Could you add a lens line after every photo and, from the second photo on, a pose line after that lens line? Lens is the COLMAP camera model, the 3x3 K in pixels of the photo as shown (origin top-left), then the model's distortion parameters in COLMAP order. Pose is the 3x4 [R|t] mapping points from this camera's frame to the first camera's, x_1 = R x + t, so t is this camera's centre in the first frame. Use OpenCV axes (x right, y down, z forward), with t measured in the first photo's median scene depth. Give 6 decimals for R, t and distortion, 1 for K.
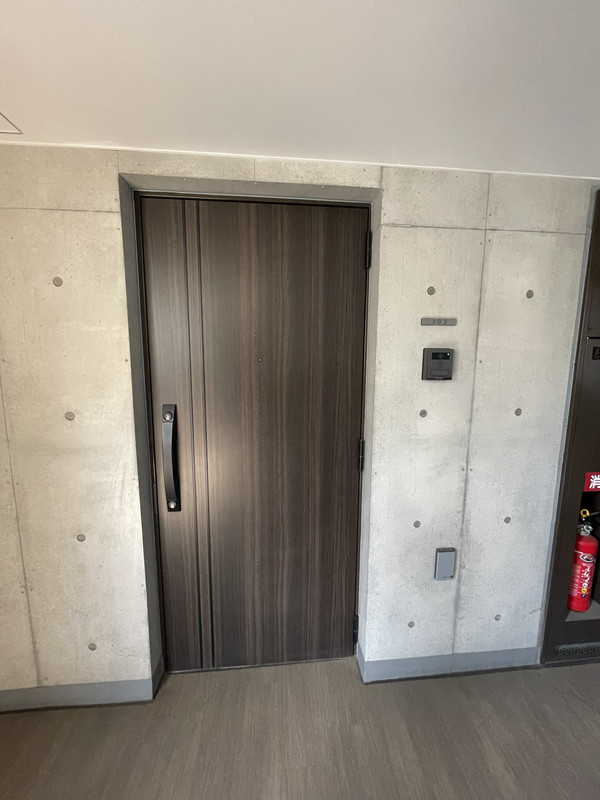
lens RADIAL K [[323.3, 0, 297.9], [0, 323.3, 398.3], [0, 0, 1]] dist [-0.003602, -0.000347]
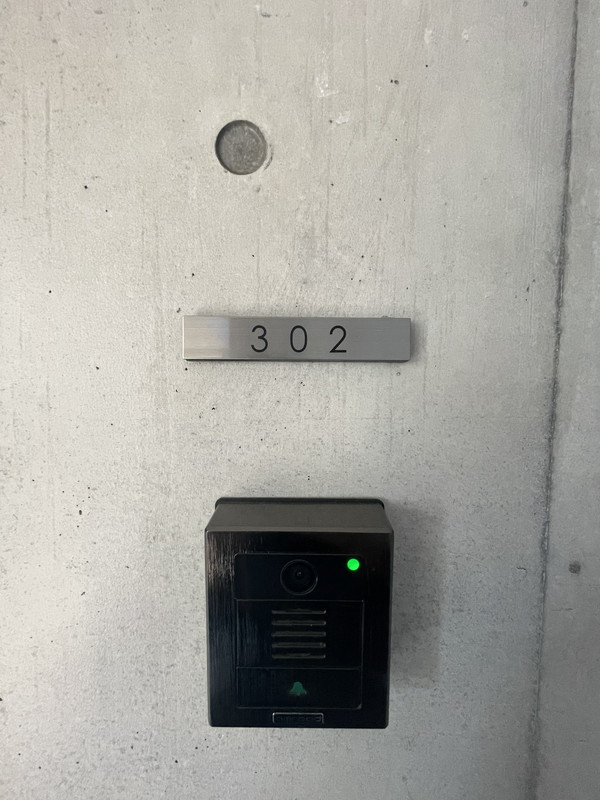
lens RADIAL K [[323.3, 0, 302.6], [0, 323.3, 400.4], [0, 0, 1]] dist [-0.003602, -0.000347]
pose [[0.998483, 0.002238, -0.055015, 0.443021], [-0.006470, 0.997019, -0.076879, -0.194277], [0.054678, 0.077118, 0.995522, 0.838737]]
